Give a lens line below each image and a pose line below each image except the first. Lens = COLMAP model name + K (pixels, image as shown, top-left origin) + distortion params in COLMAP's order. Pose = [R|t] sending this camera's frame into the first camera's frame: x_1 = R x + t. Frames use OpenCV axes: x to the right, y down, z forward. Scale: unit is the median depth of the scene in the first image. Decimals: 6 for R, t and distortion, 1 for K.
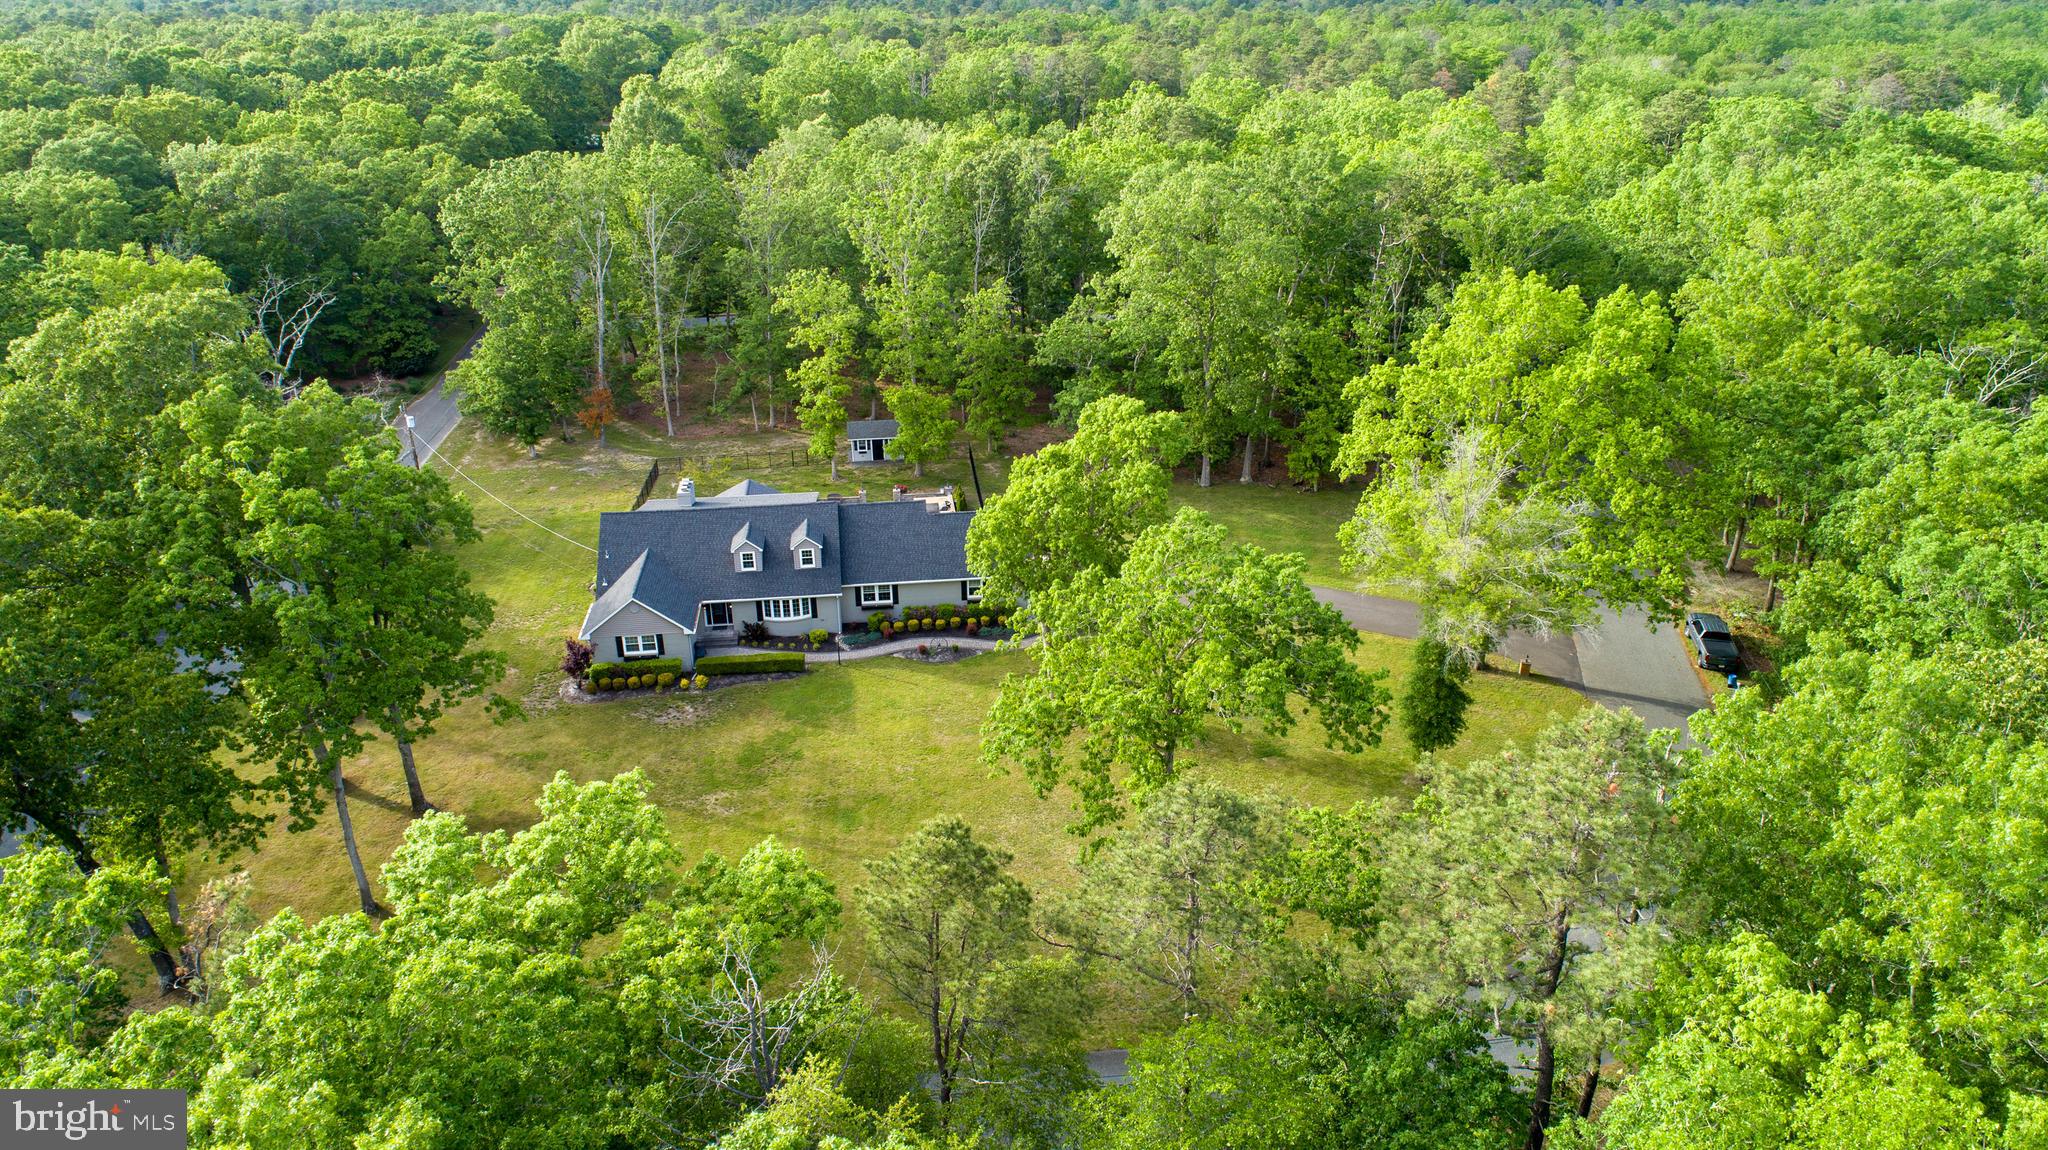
lens RADIAL K [[1363.2, 0, 1024.0], [0, 1363.2, 575.0], [0, 0, 1]] dist [-0.022099, 0.008754]
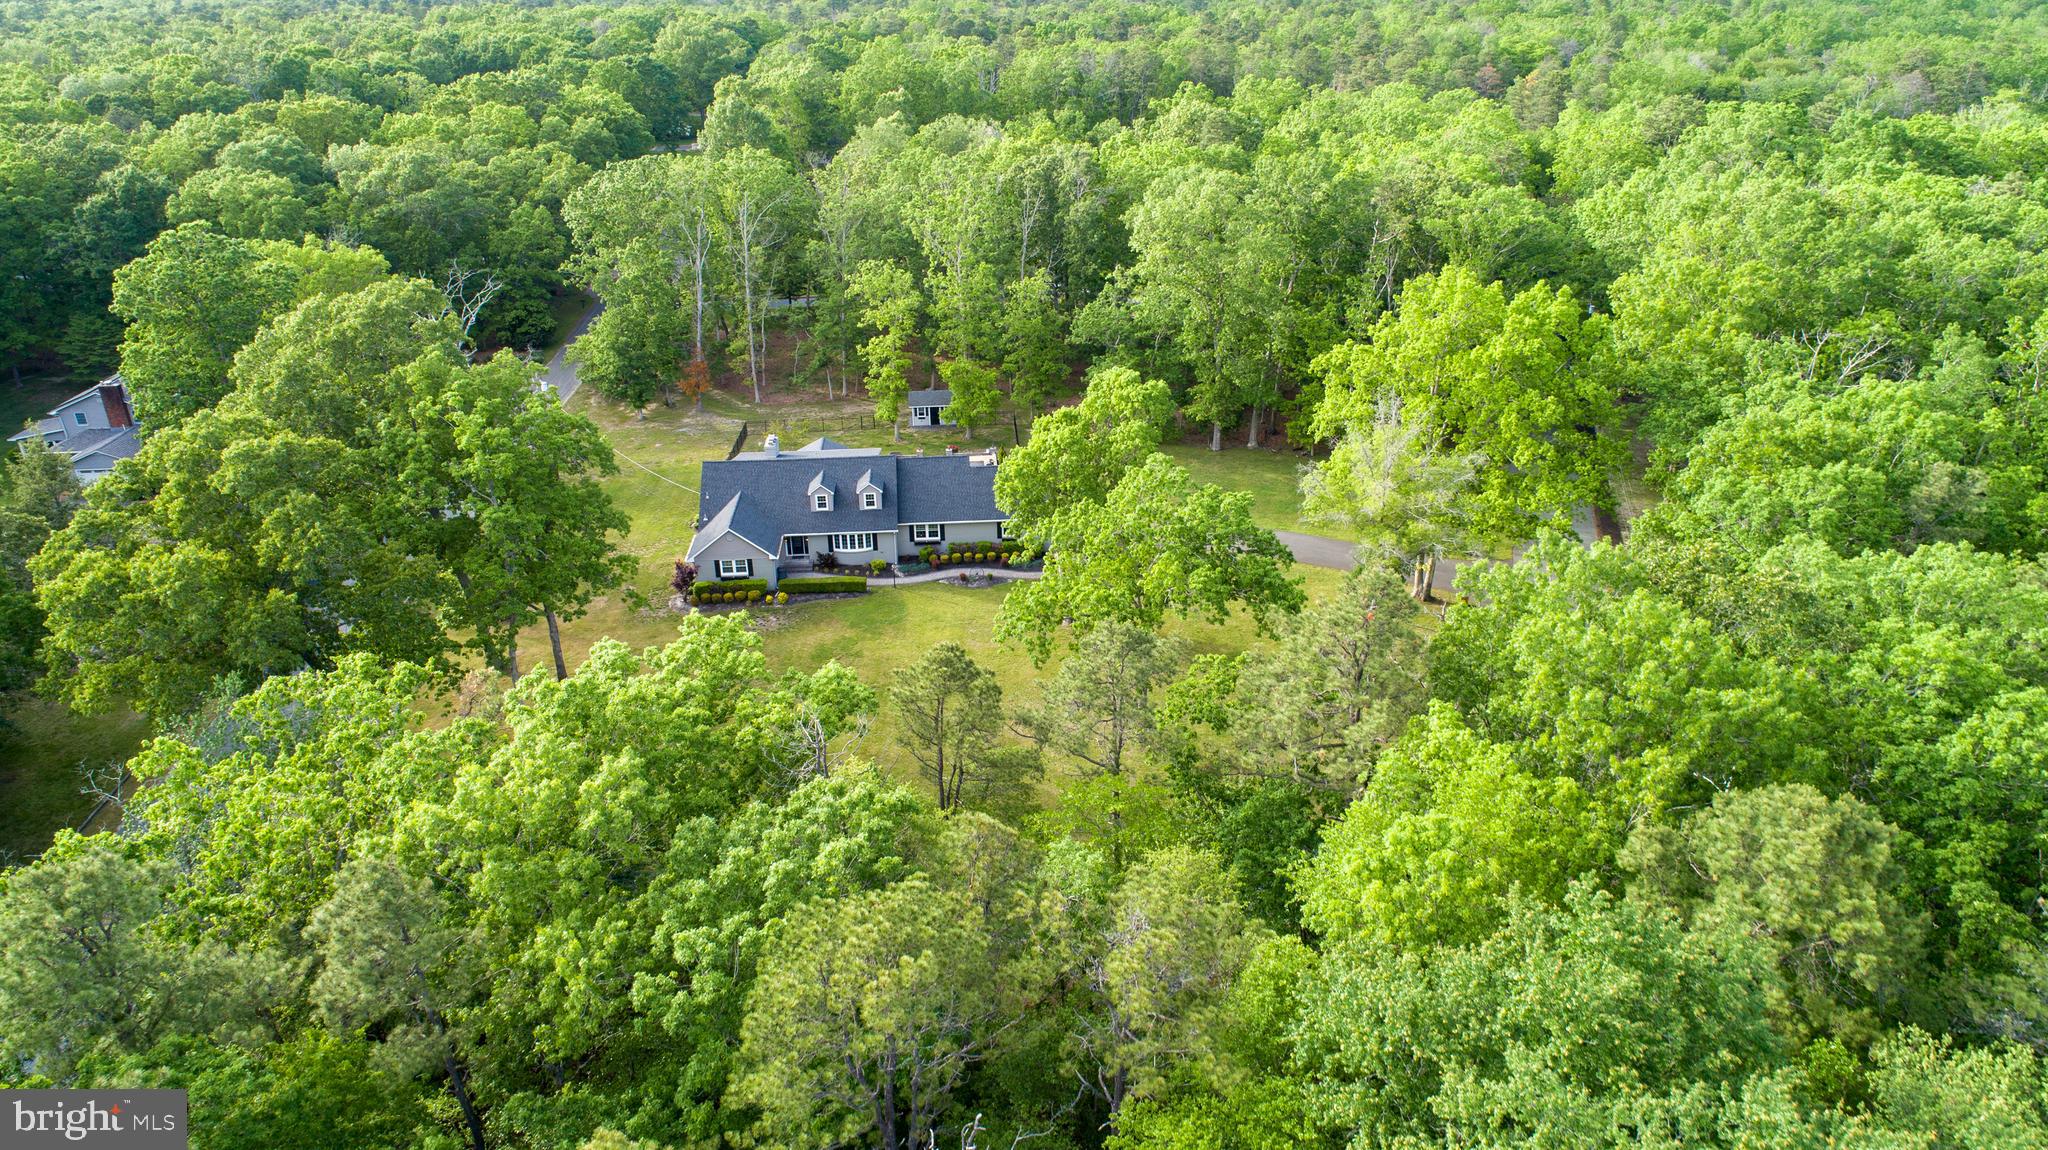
lens RADIAL K [[1363.2, 0, 1024.0], [0, 1363.2, 575.0], [0, 0, 1]] dist [-0.022099, 0.008754]
pose [[0.998429, 0.017196, -0.053327, 0.042869], [-0.016451, 0.999761, 0.014395, 0.033385], [0.053562, -0.013495, 0.998473, -0.202294]]
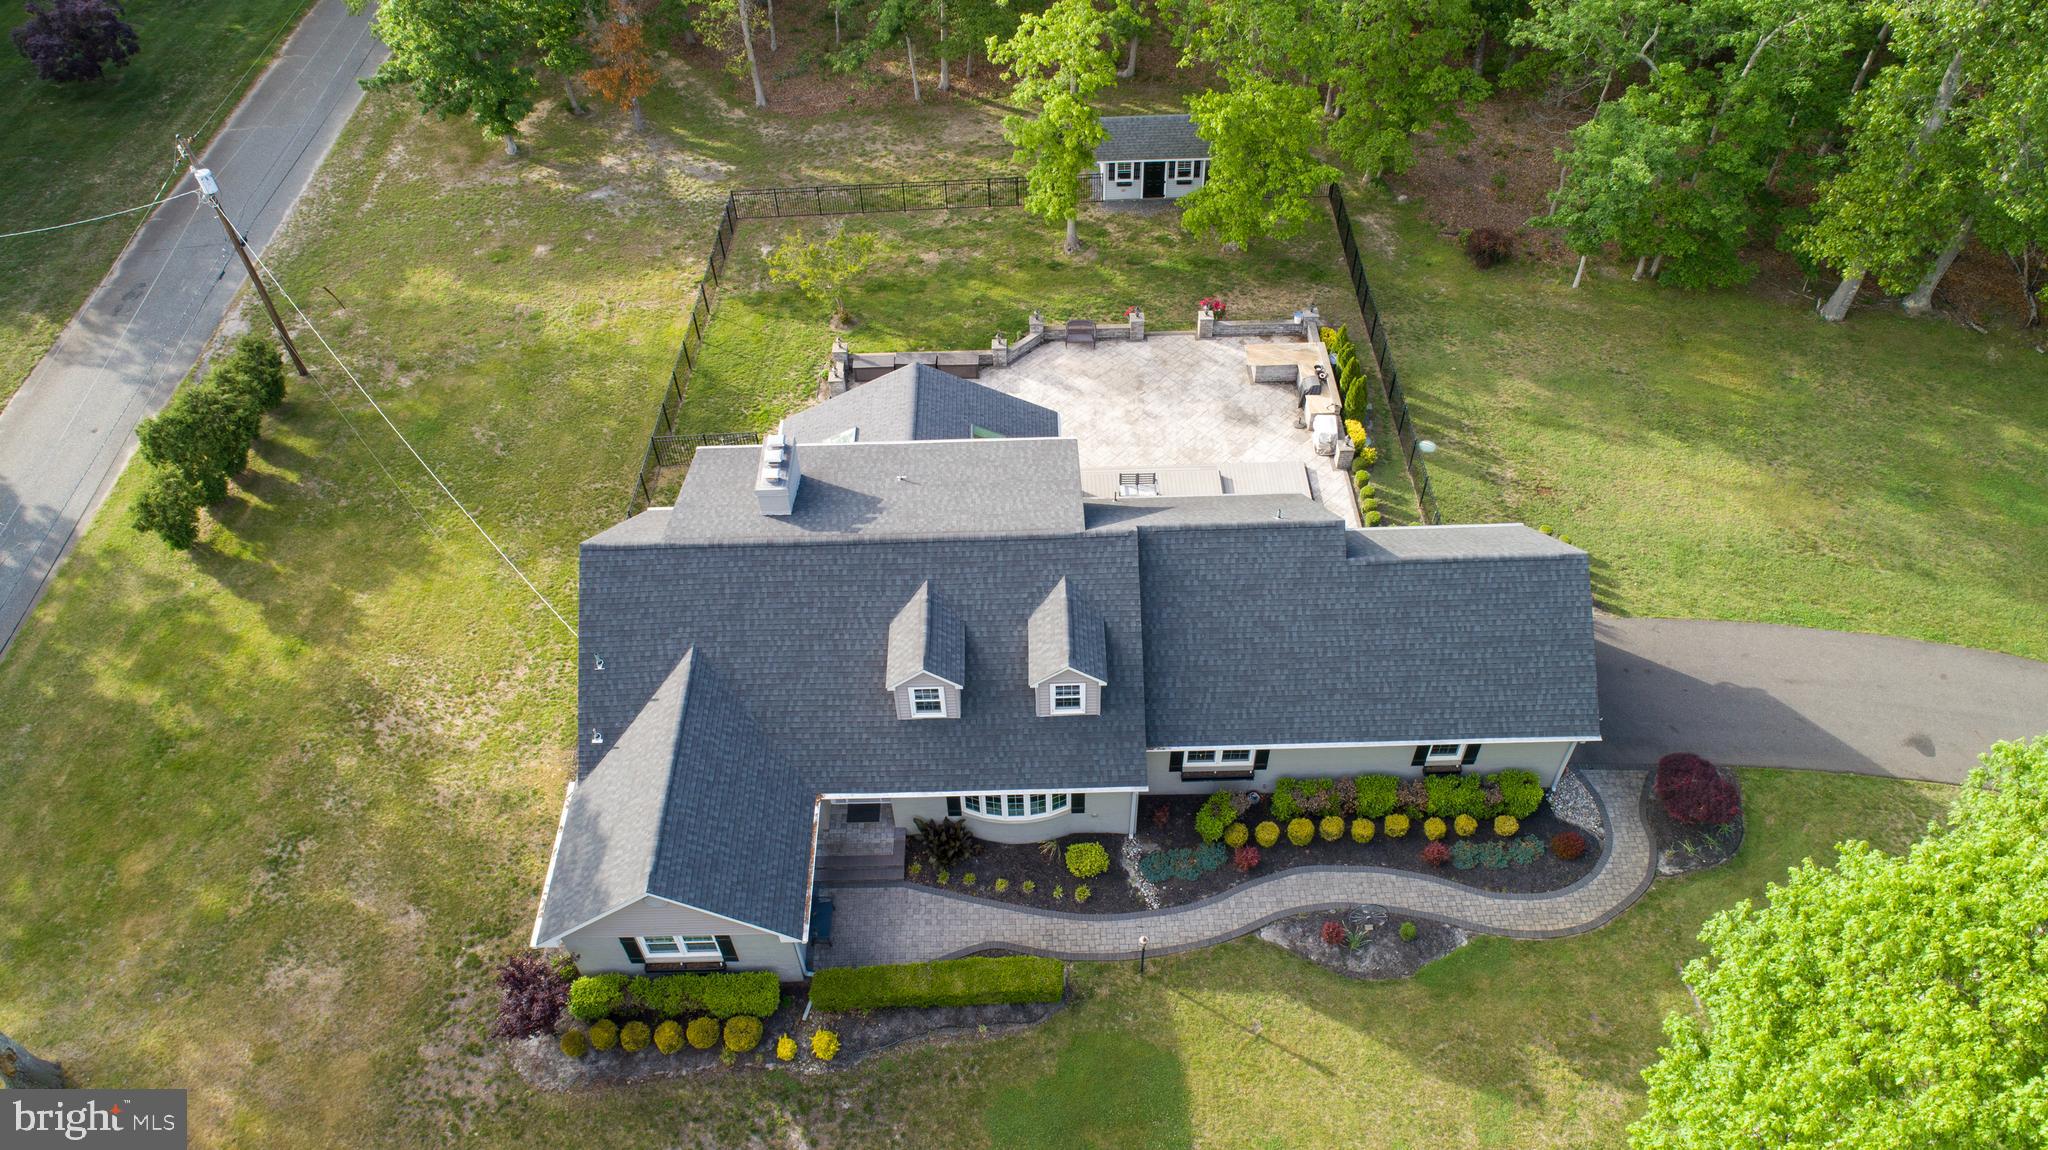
lens RADIAL K [[1365.4, 0, 1024.0], [0, 1365.4, 575.0], [0, 0, 1]] dist [-0.017065, 0.005241]
pose [[0.994435, 0.065958, -0.082146, -0.137911], [-0.028575, 0.919395, 0.392296, -0.206056], [0.101400, -0.387766, 0.916164, 0.619508]]
